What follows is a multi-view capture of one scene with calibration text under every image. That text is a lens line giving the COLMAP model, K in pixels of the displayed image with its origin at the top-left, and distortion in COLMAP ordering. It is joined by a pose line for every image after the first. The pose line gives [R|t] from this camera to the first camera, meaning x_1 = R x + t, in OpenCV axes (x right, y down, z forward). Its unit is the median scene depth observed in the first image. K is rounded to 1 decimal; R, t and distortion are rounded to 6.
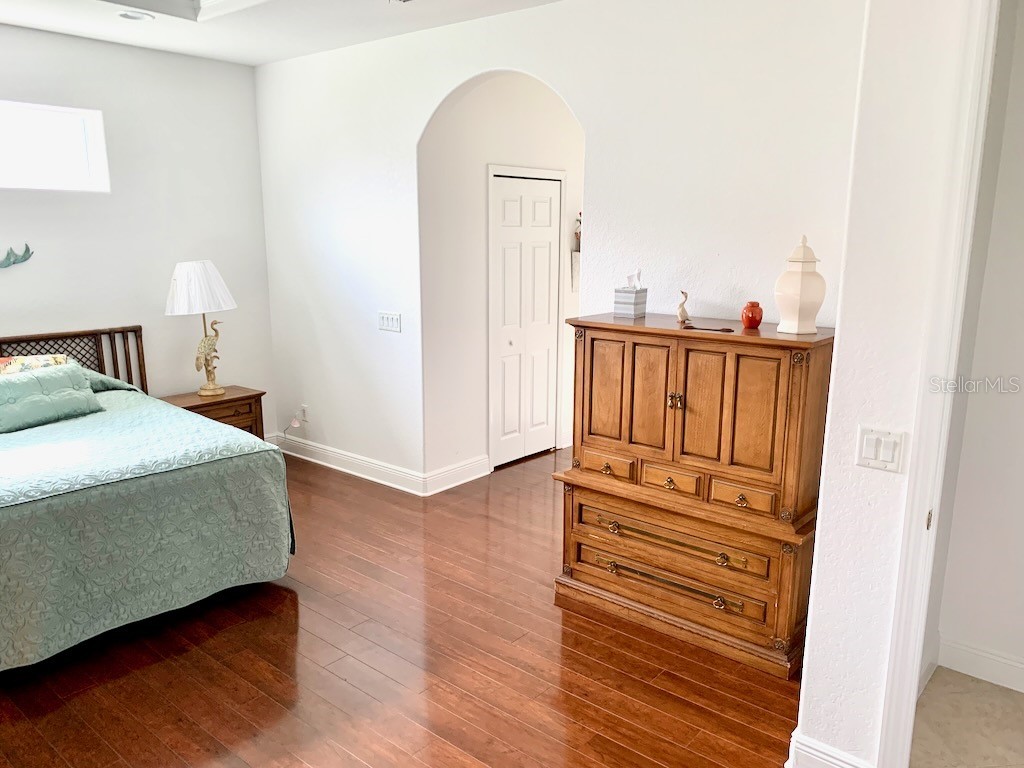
lens RADIAL K [[776.3, 0, 506.7], [0, 776.3, 379.1], [0, 0, 1]] dist [0.040290, -0.051561]
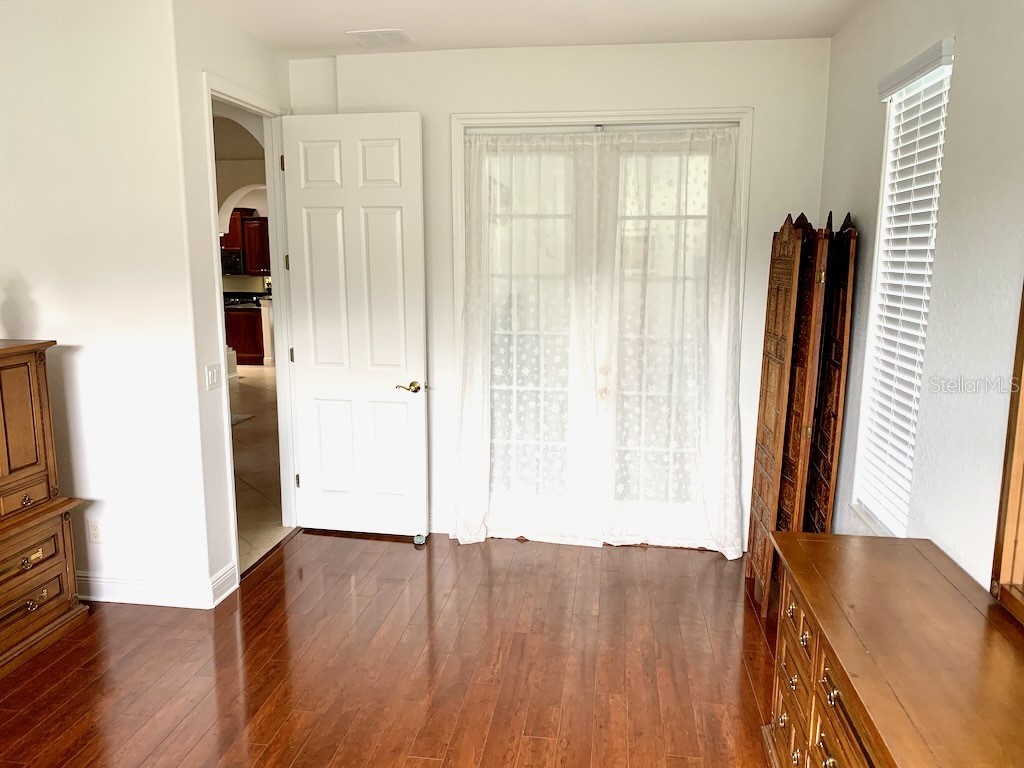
lens RADIAL K [[776.3, 0, 506.7], [0, 776.3, 379.1], [0, 0, 1]] dist [0.040290, -0.051561]
pose [[-0.538797, -0.139239, 0.830849, -0.892290], [0.160542, 0.951202, 0.263518, -0.173811], [-0.826997, 0.275369, -0.490151, 0.903433]]
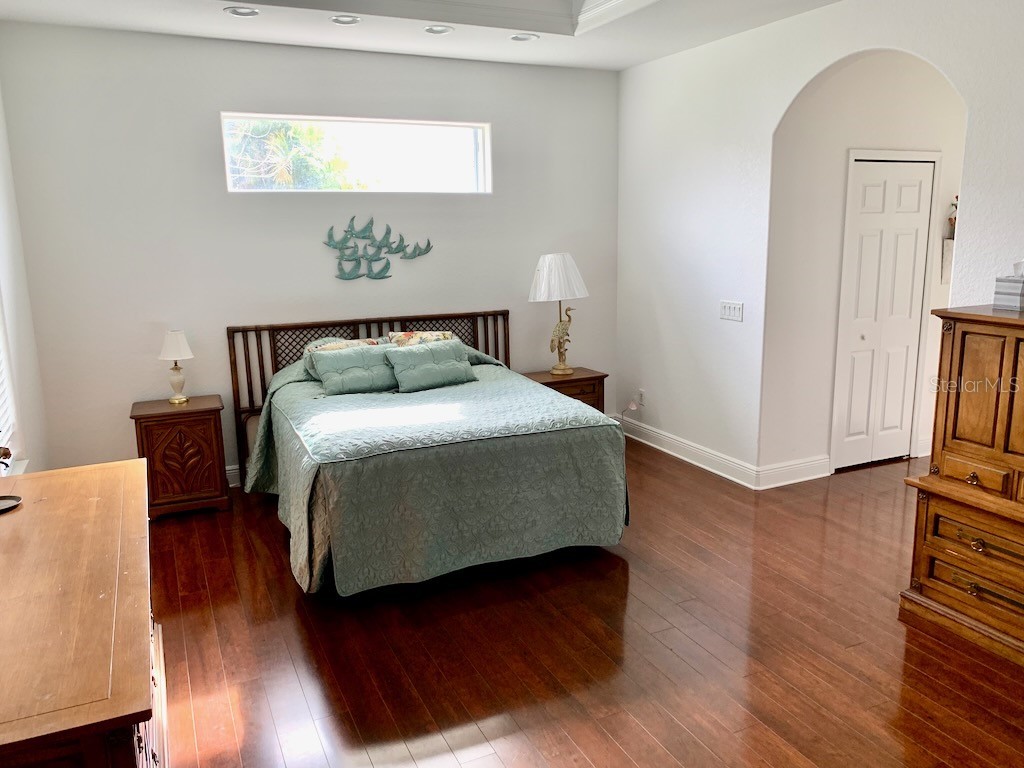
lens RADIAL K [[776.3, 0, 506.7], [0, 776.3, 379.1], [0, 0, 1]] dist [0.040290, -0.051561]
pose [[0.913014, 0.056649, -0.403975, -0.004401], [-0.056876, 0.998316, 0.011448, 0.021278], [0.403943, 0.012524, 0.914698, -0.045631]]
